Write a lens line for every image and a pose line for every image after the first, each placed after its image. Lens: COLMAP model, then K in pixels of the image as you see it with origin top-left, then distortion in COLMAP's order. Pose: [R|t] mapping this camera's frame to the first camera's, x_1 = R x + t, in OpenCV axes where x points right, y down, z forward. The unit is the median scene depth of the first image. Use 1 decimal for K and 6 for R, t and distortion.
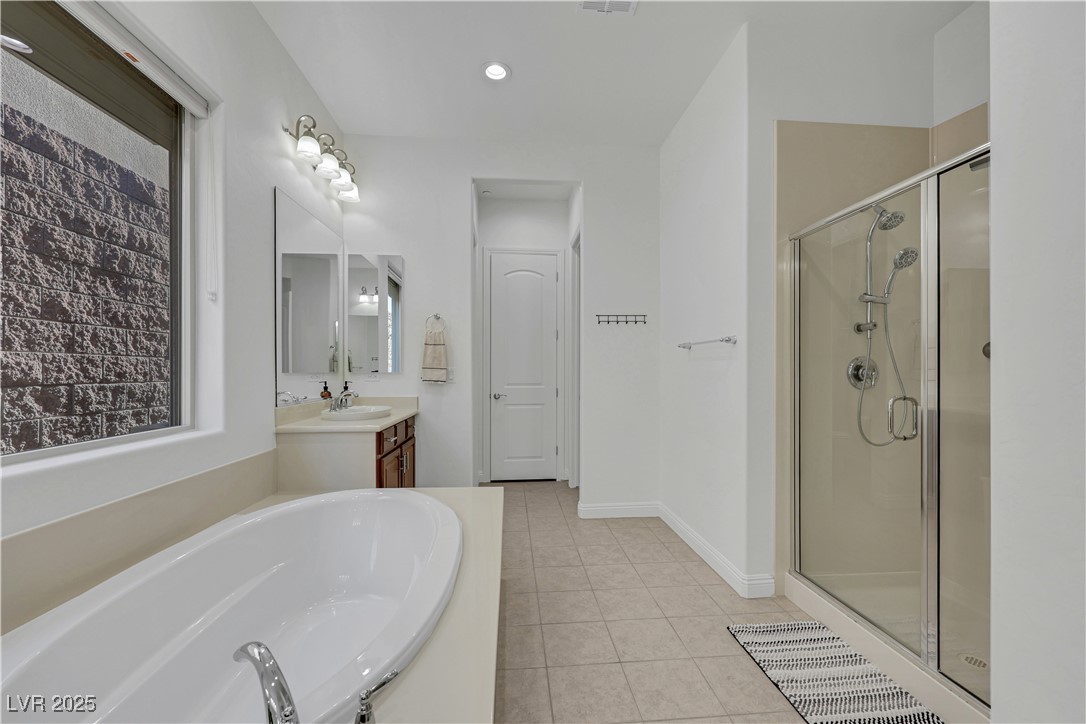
lens RADIAL K [[438.9, 0, 541.8], [0, 438.9, 356.5], [0, 0, 1]] dist [0.000394, 0.000132]
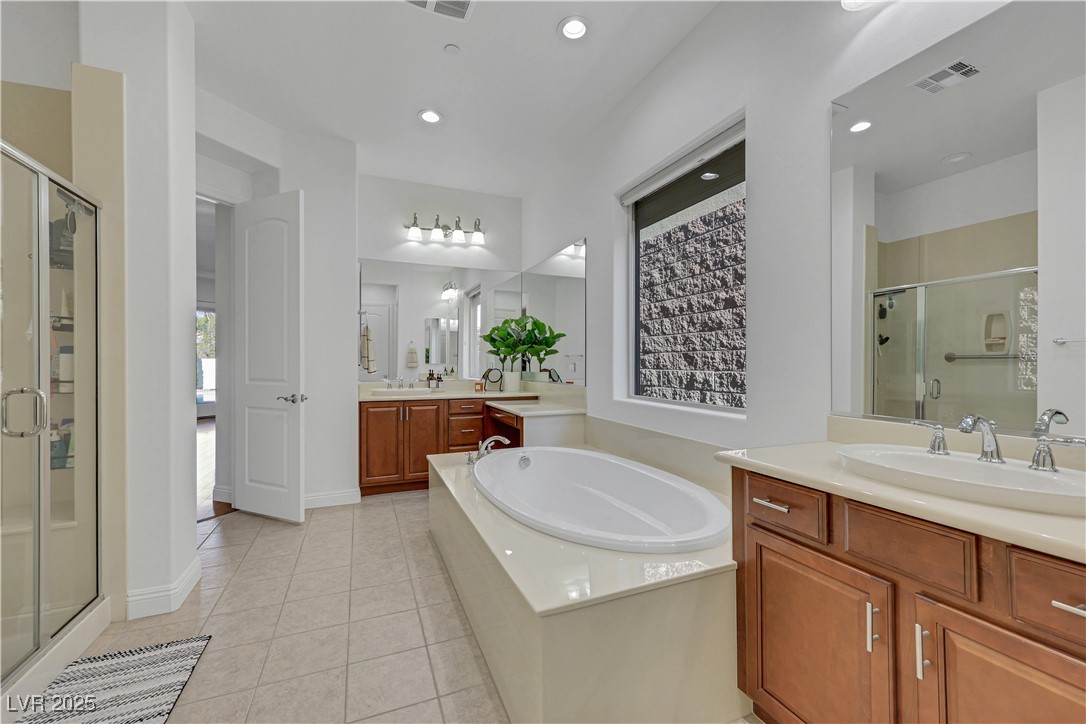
lens RADIAL K [[438.9, 0, 541.8], [0, 438.9, 356.5], [0, 0, 1]] dist [0.000394, 0.000132]
pose [[-0.949778, -0.001728, -0.312921, 0.079419], [0.008729, 0.999449, -0.032013, 0.059782], [0.312804, -0.033137, -0.949240, 2.125715]]
